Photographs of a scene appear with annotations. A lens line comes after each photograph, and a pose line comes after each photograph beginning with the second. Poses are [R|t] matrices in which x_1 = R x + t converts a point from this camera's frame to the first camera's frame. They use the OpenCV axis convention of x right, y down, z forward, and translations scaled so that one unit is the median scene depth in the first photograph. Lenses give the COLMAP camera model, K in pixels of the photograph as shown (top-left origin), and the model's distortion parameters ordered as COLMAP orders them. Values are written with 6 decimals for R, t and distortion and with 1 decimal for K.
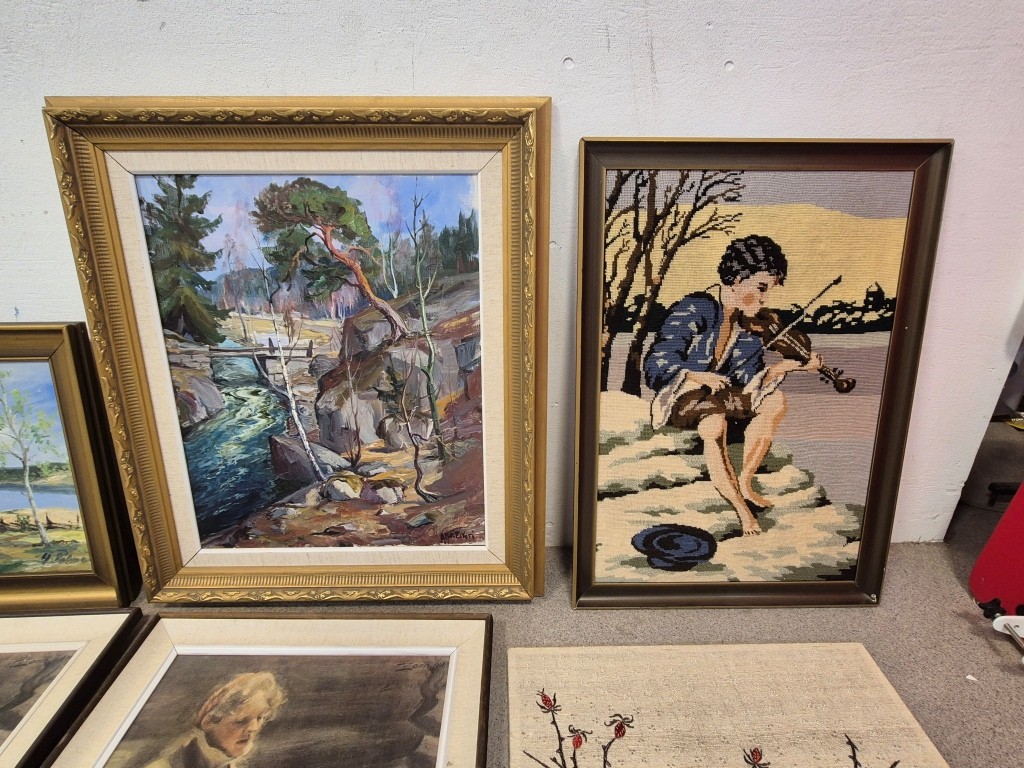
lens RADIAL K [[551.0, 0, 512.0], [0, 551.0, 384.0], [0, 0, 1]] dist [0.000166, -0.000363]
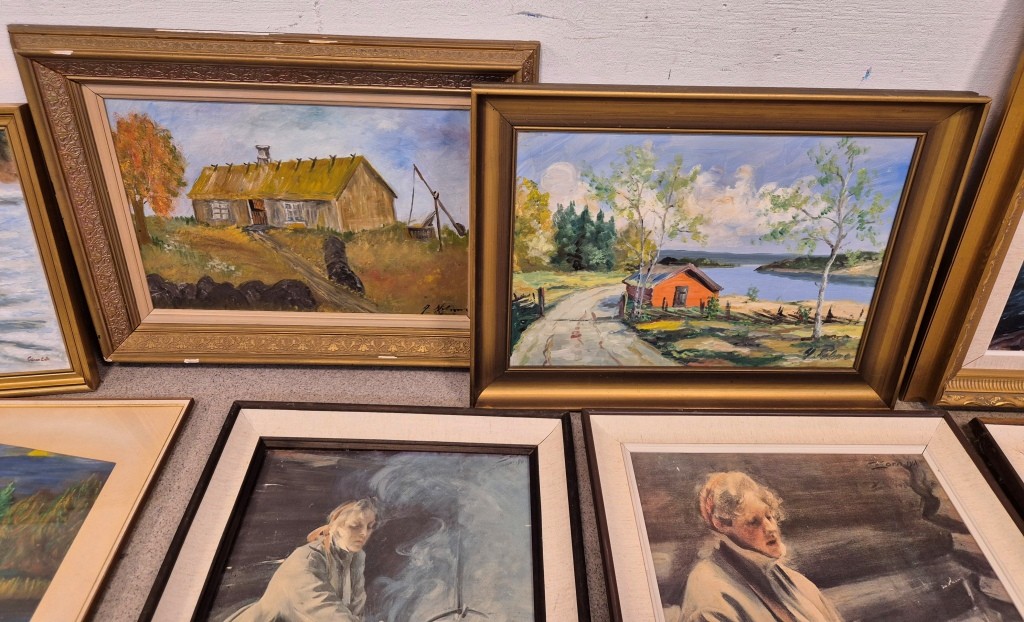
lens RADIAL K [[684.7, 0, 509.3], [0, 684.7, 238.3], [0, 0, 1]] dist [0.059424, -0.054039]
pose [[0.999298, 0.037252, 0.003871, -1.359867], [-0.037354, 0.983868, 0.174953, -0.048379], [0.002709, -0.174975, 0.984569, -0.082287]]
